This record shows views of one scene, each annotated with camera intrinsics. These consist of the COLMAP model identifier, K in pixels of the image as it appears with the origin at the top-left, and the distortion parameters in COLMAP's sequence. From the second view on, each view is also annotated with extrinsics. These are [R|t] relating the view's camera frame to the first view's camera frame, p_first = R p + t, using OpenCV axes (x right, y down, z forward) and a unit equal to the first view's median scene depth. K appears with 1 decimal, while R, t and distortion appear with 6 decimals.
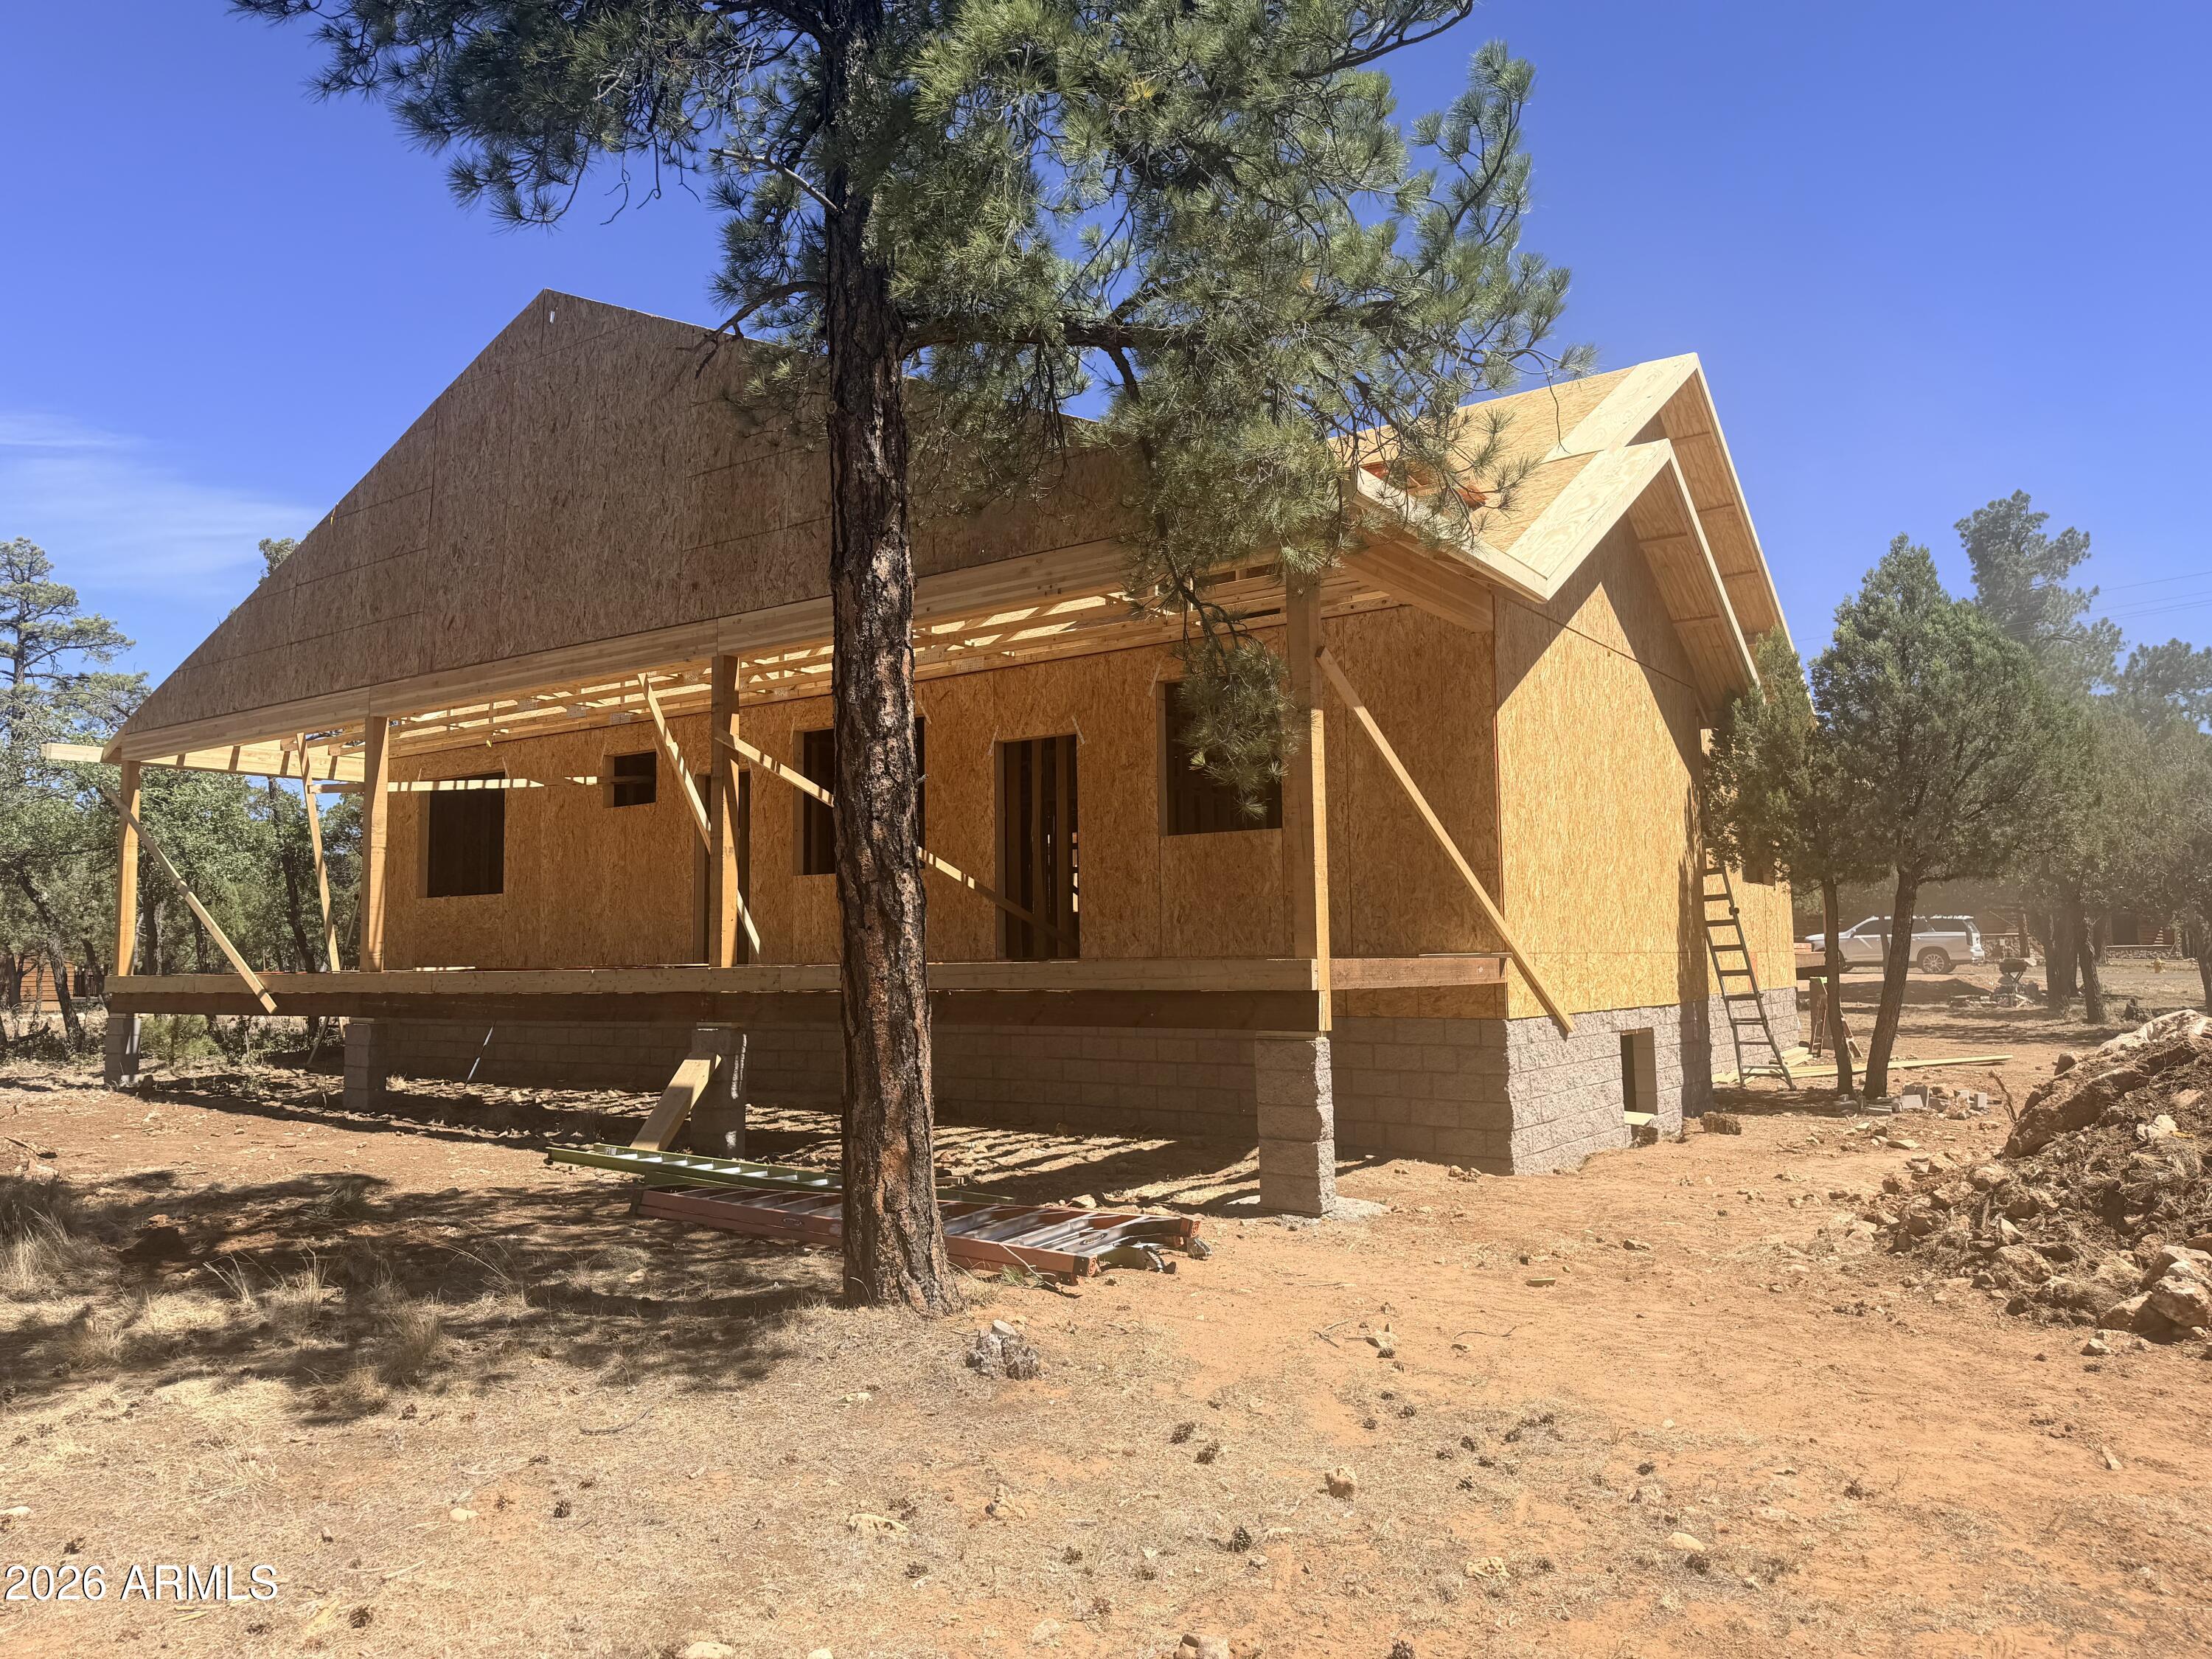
lens RADIAL K [[1552.9, 0, 1106.1], [0, 1552.9, 821.7], [0, 0, 1]] dist [0.020172, -0.034377]
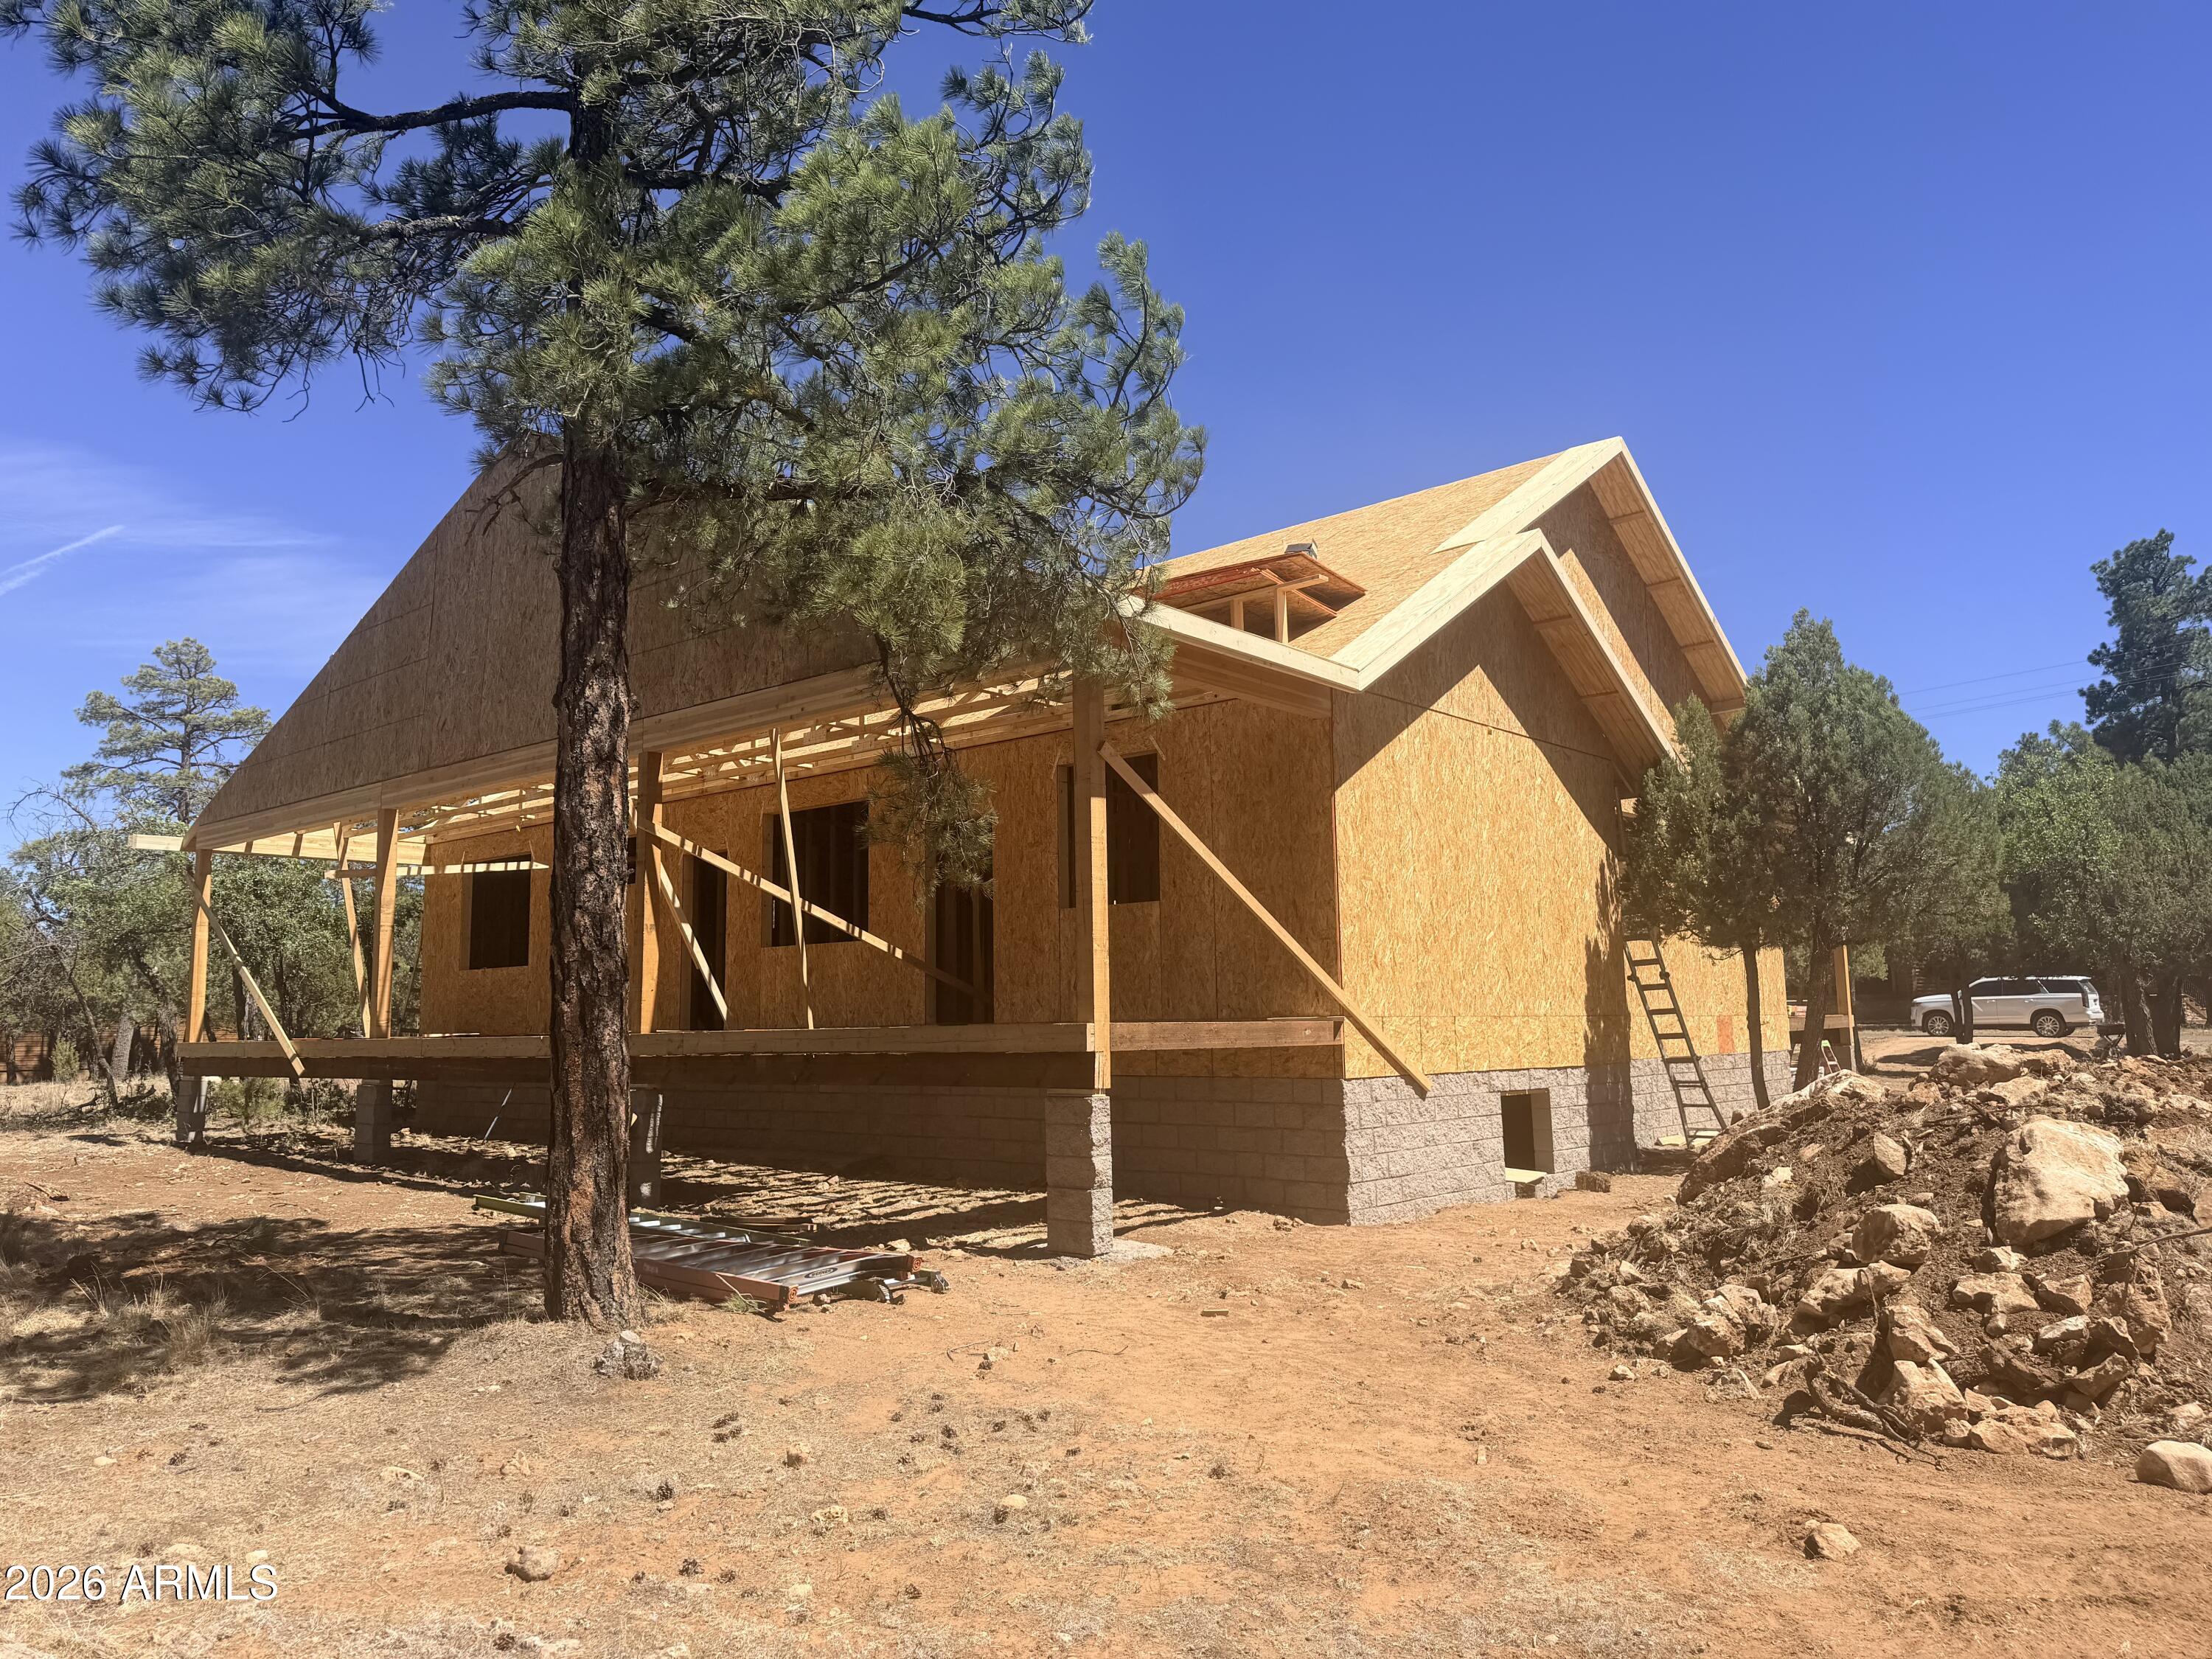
lens RADIAL K [[1544.5, 0, 1106.0], [0, 1544.5, 829.5], [0, 0, 1]] dist [0.036929, -0.047599]
pose [[0.995509, -0.014724, -0.093514, 0.193442], [0.011289, 0.999245, -0.037163, -0.006613], [0.093991, 0.035940, 0.994924, -0.077769]]
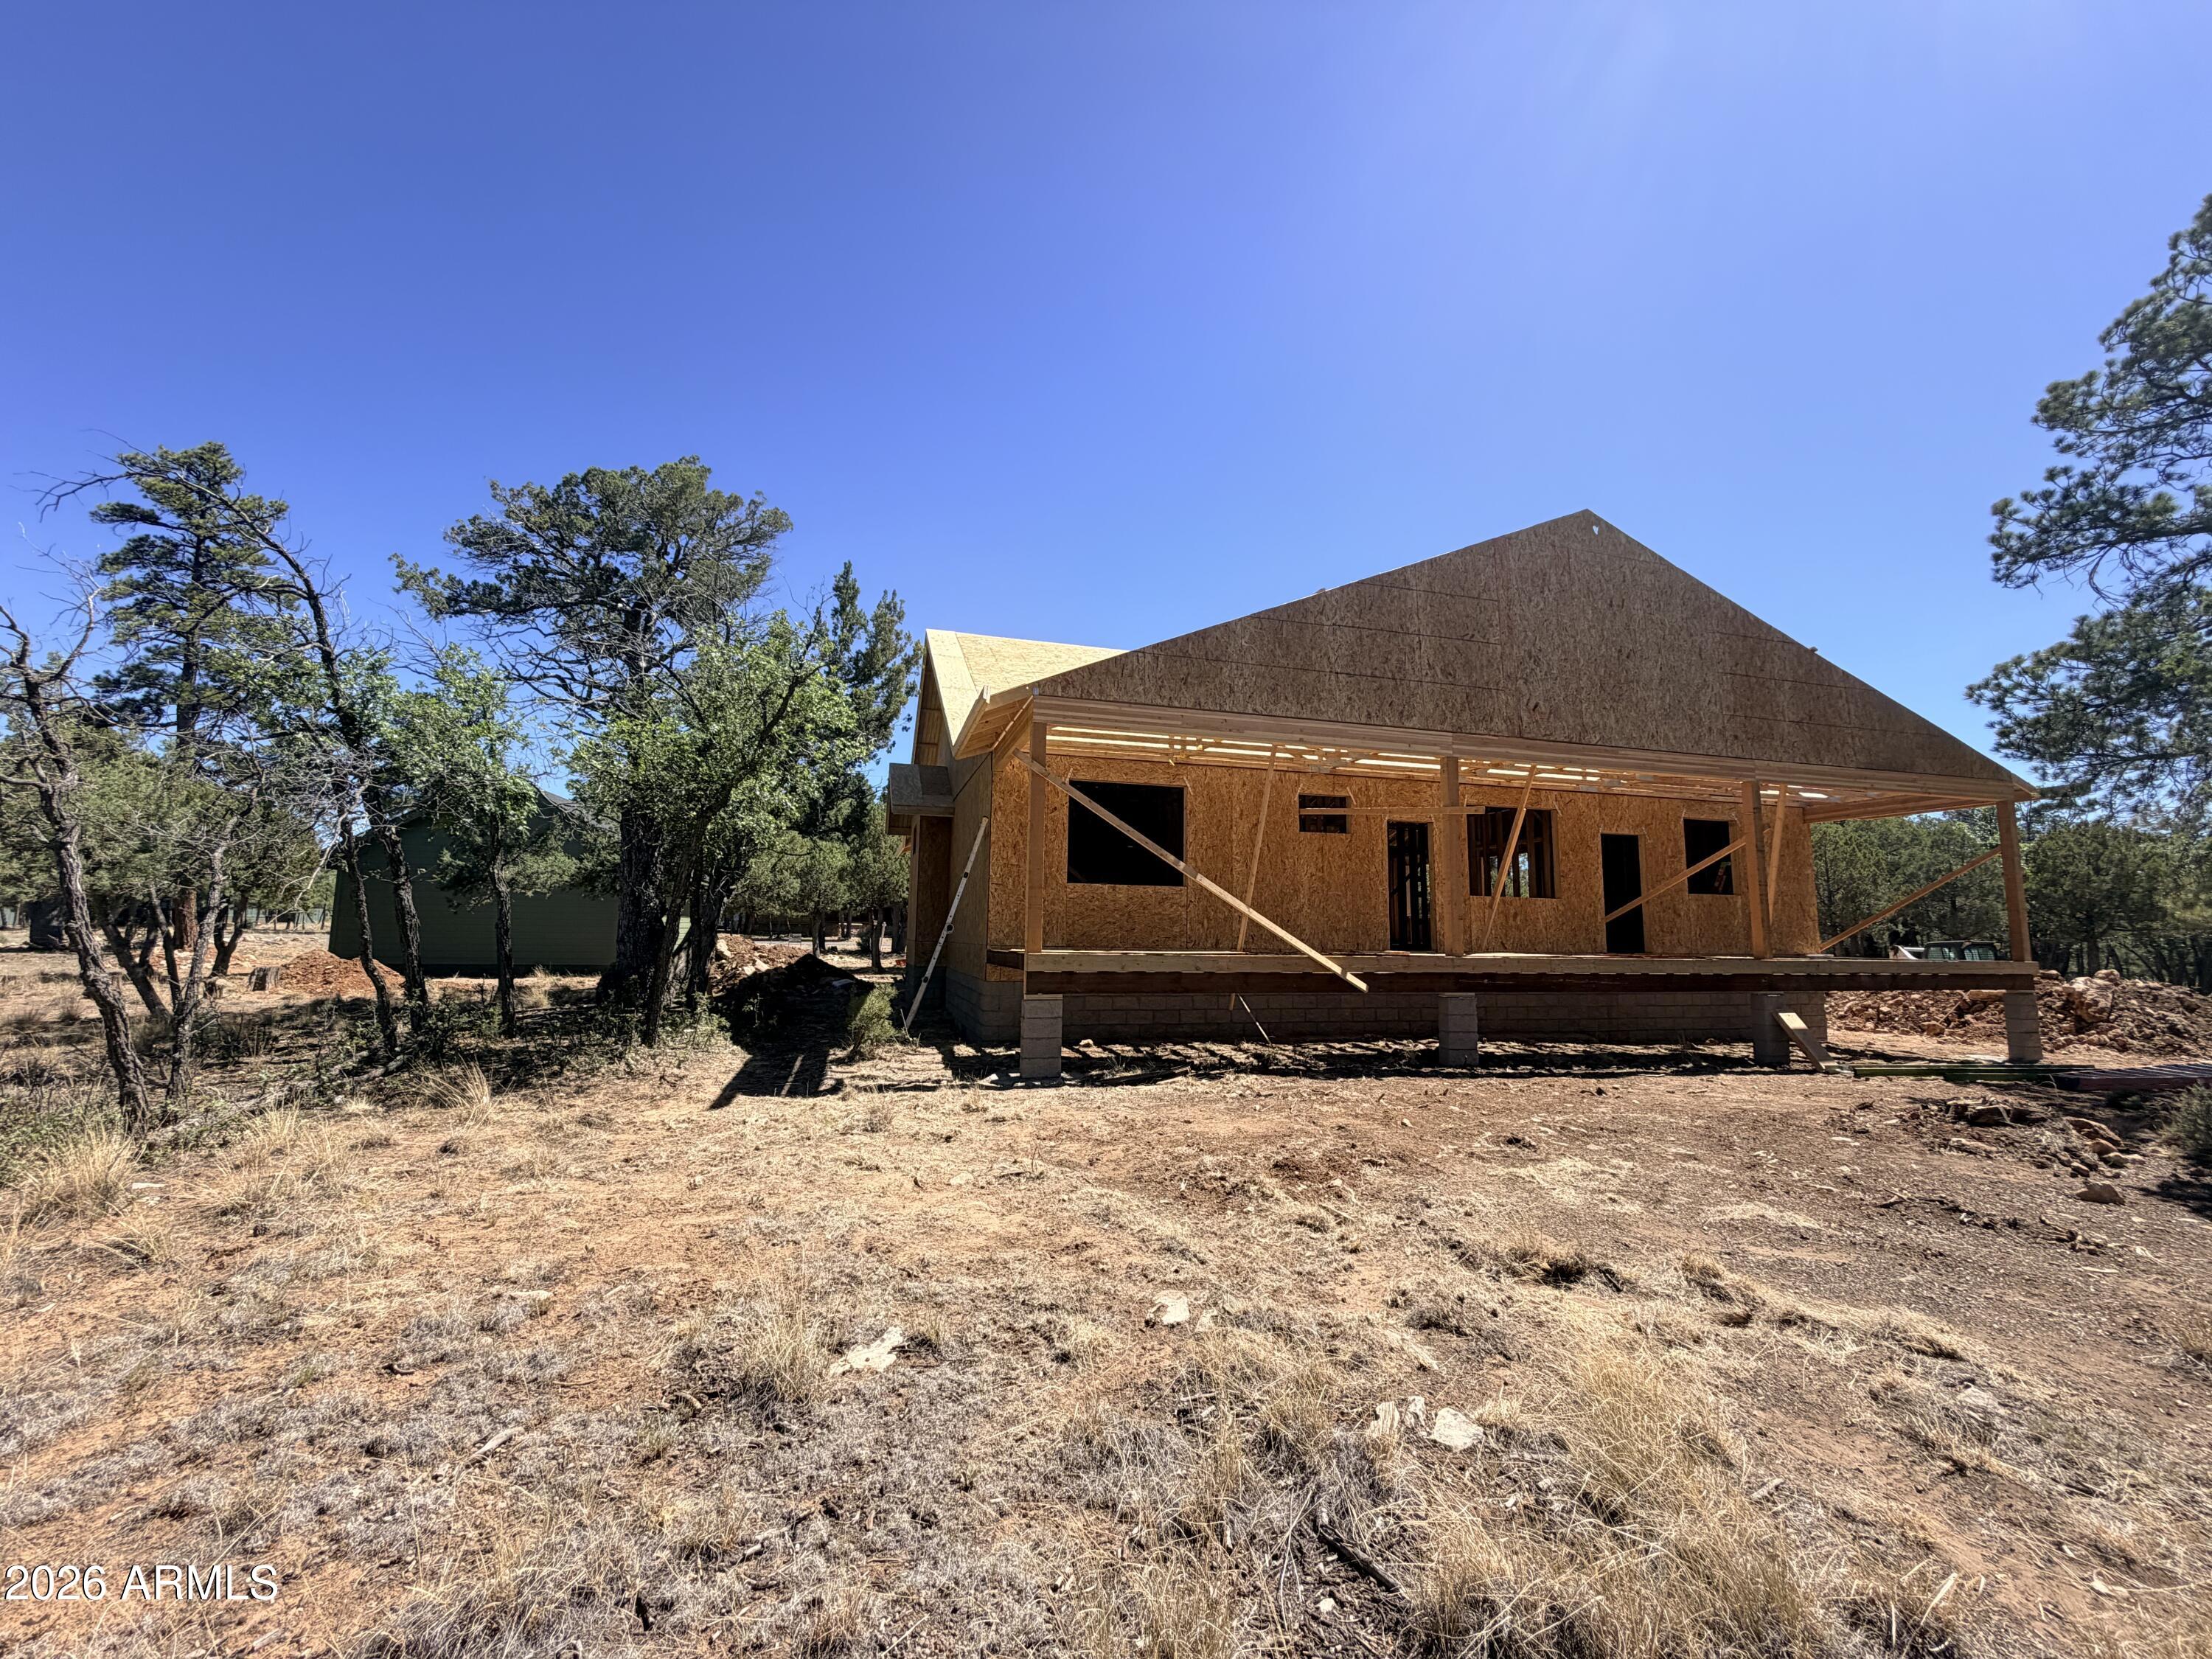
lens RADIAL K [[881.7, 0, 1106.0], [0, 881.7, 829.5], [0, 0, 1]] dist [-0.011842, 0.004056]
pose [[0.630722, 0.111863, 0.767904, -1.485878], [-0.087185, 0.993505, -0.073117, 0.086066], [-0.771096, -0.020833, 0.636378, 0.937895]]
